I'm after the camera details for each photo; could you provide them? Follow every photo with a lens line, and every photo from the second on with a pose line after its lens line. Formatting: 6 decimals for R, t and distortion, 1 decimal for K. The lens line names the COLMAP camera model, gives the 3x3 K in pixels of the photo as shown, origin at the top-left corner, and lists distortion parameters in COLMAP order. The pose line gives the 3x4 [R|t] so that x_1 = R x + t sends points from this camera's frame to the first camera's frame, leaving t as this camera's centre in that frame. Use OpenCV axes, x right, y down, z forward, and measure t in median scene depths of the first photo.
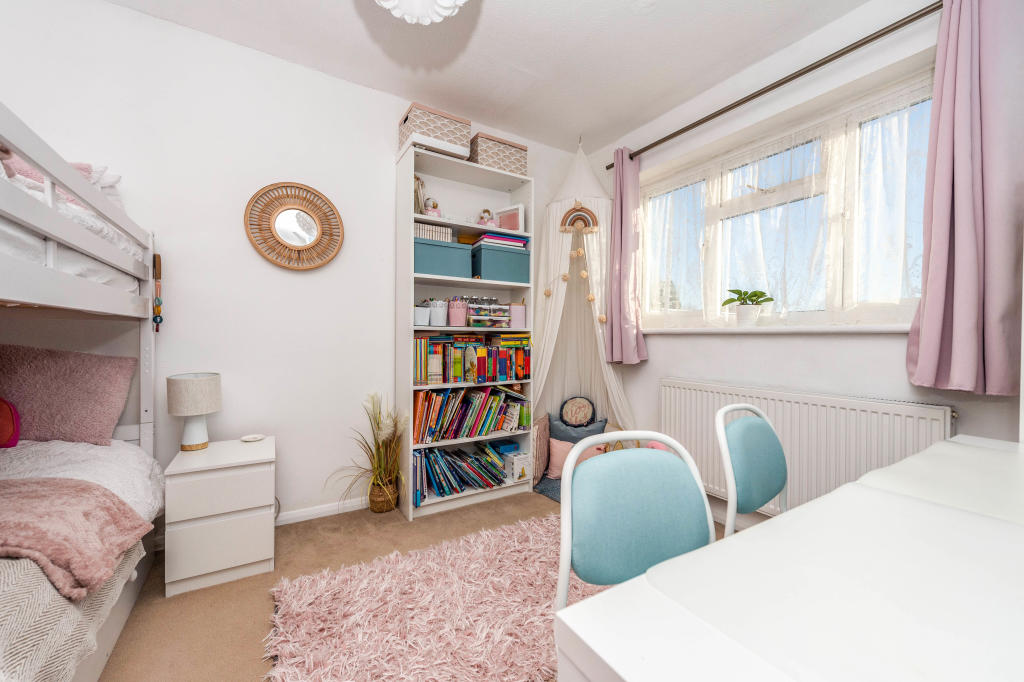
lens RADIAL K [[397.7, 0, 512.0], [0, 397.7, 341.0], [0, 0, 1]] dist [0.001828, 0.000079]
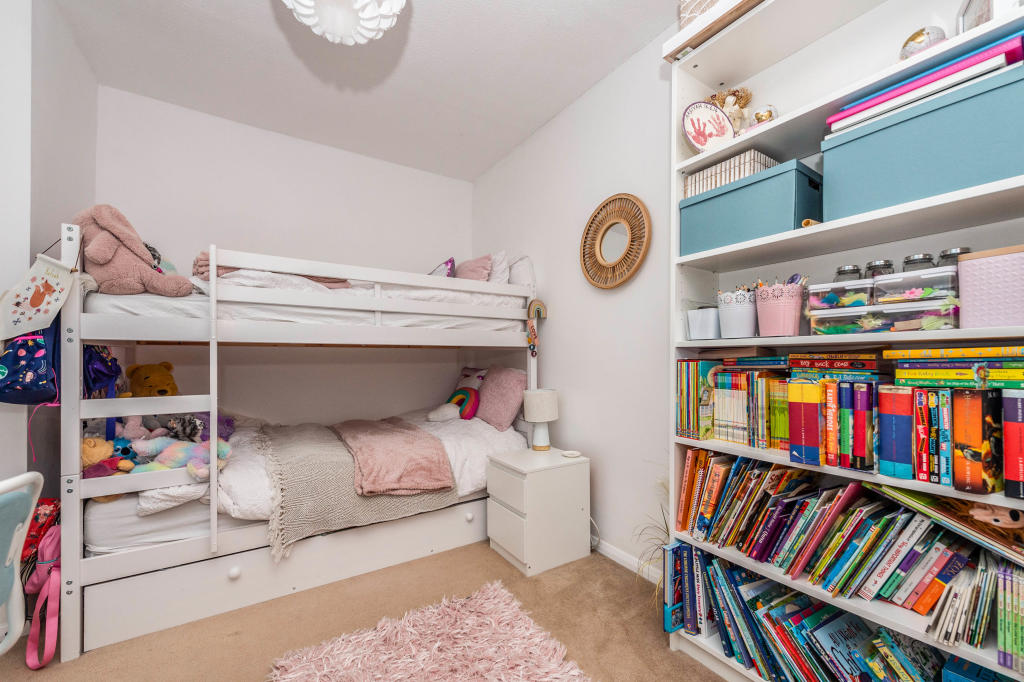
lens RADIAL K [[393.7, 0, 512.7], [0, 393.7, 355.1], [0, 0, 1]] dist [0.000153, 0.000008]
pose [[0.034422, -0.018153, -0.999243, 0.339045], [-0.010878, 0.999769, -0.018537, -0.000898], [0.999348, 0.011508, 0.034216, 0.660848]]
